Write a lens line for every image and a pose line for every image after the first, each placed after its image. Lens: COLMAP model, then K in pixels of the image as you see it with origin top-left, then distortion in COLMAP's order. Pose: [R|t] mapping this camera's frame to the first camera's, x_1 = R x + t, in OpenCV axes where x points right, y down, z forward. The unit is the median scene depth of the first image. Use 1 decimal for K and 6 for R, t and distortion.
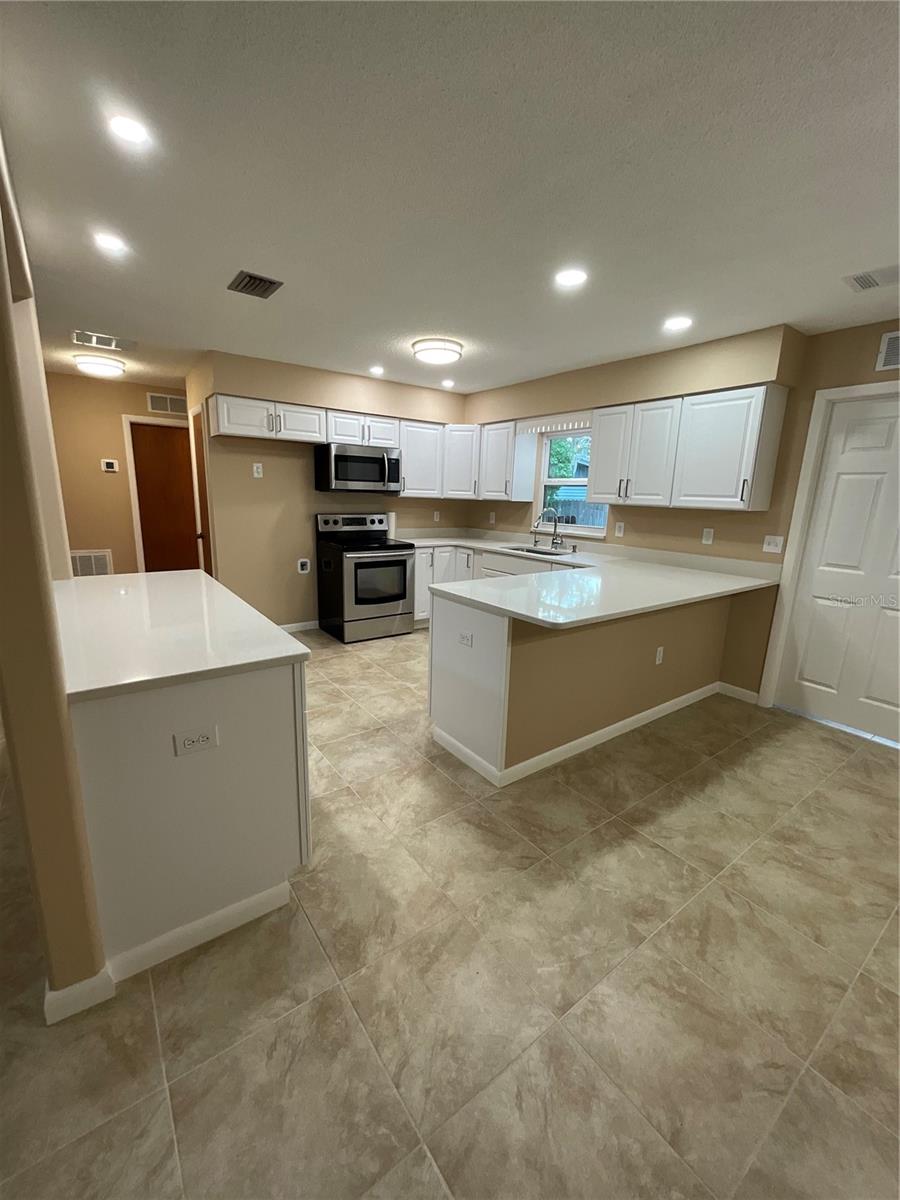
lens RADIAL K [[489.0, 0, 450.0], [0, 489.0, 600.0], [0, 0, 1]] dist [0.002962, 0.000077]
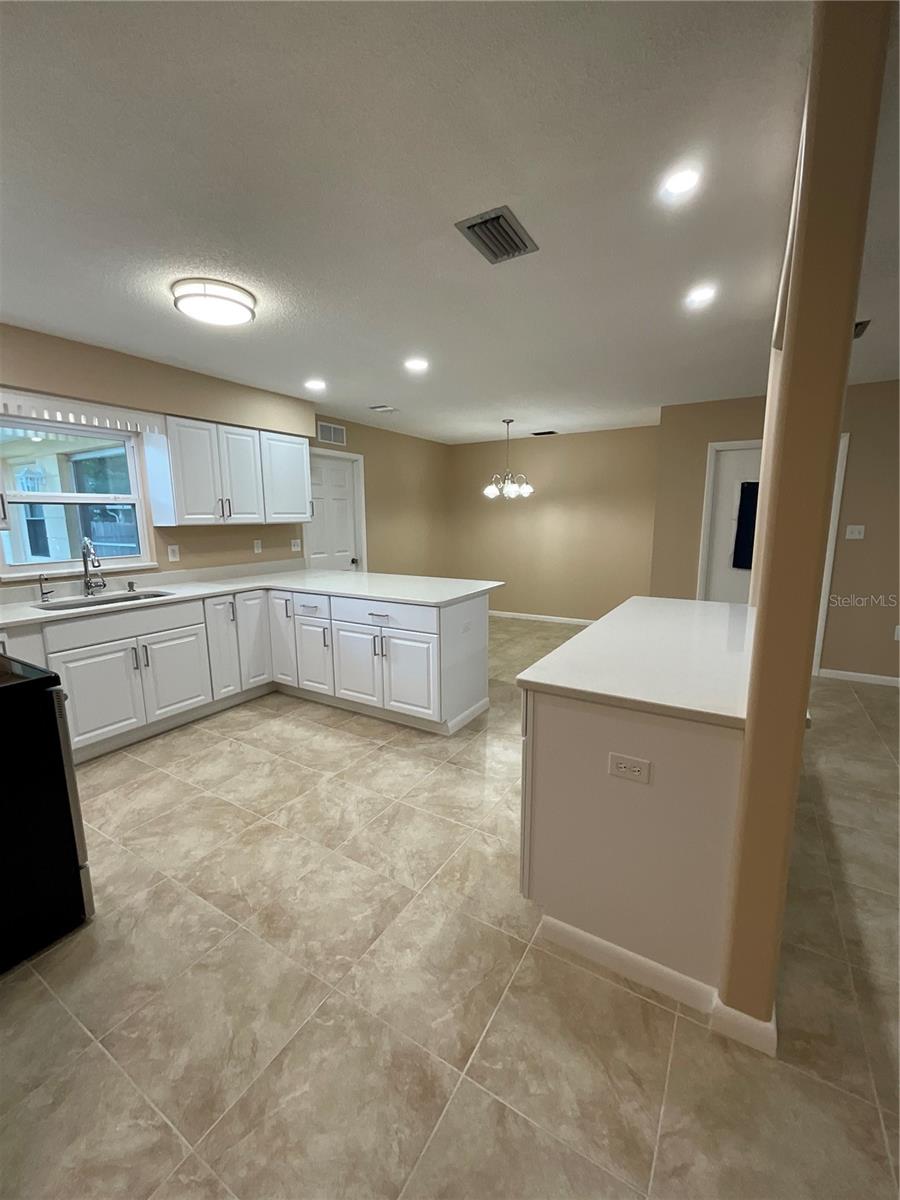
lens RADIAL K [[488.3, 0, 449.6], [0, 488.3, 601.6], [0, 0, 1]] dist [-0.000985, -0.000525]
pose [[-0.376233, -0.186870, 0.907485, -0.630888], [0.196209, 0.941166, 0.275152, -0.197619], [-0.905511, 0.281578, -0.317432, 0.812781]]
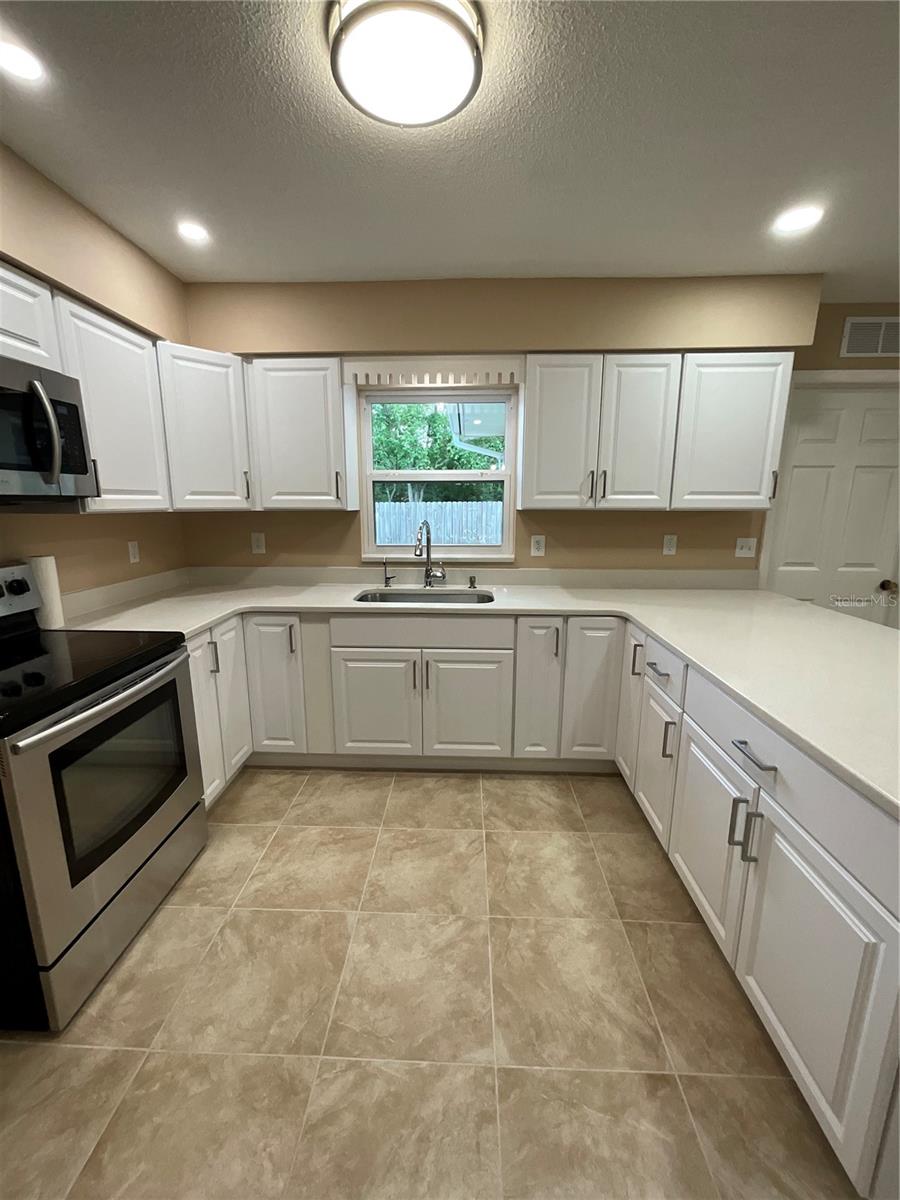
lens RADIAL K [[490.3, 0, 450.4], [0, 490.3, 600.3], [0, 0, 1]] dist [0.000388, 0.000037]
pose [[0.622063, -0.183368, 0.761192, -0.248283], [0.184930, 0.979092, 0.084730, -0.143232], [-0.760814, 0.088060, 0.642967, 0.631252]]
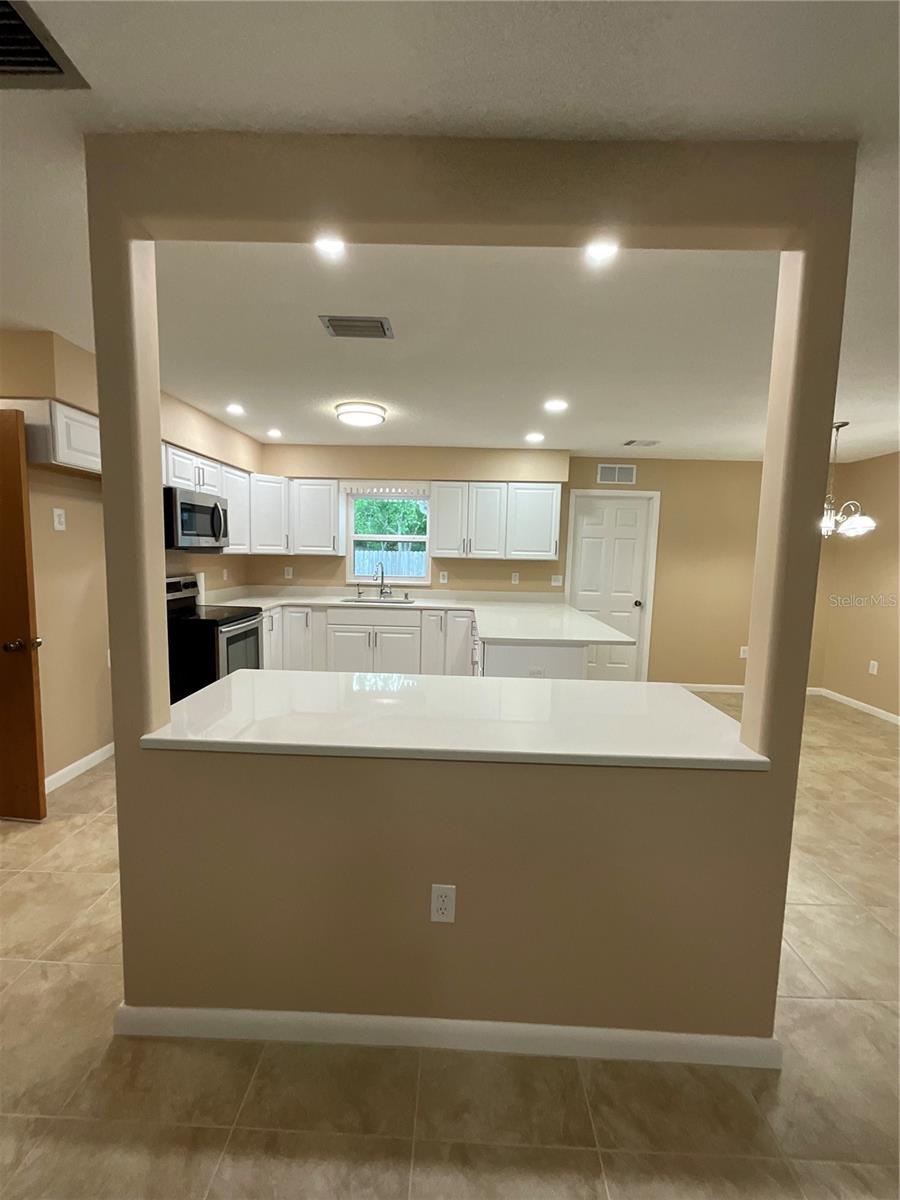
lens RADIAL K [[488.3, 0, 449.6], [0, 488.3, 601.6], [0, 0, 1]] dist [-0.000985, -0.000525]
pose [[0.616182, -0.096558, 0.781663, -0.579678], [0.164568, 0.986334, -0.007887, -0.068589], [-0.770219, 0.133497, 0.623651, 0.221624]]
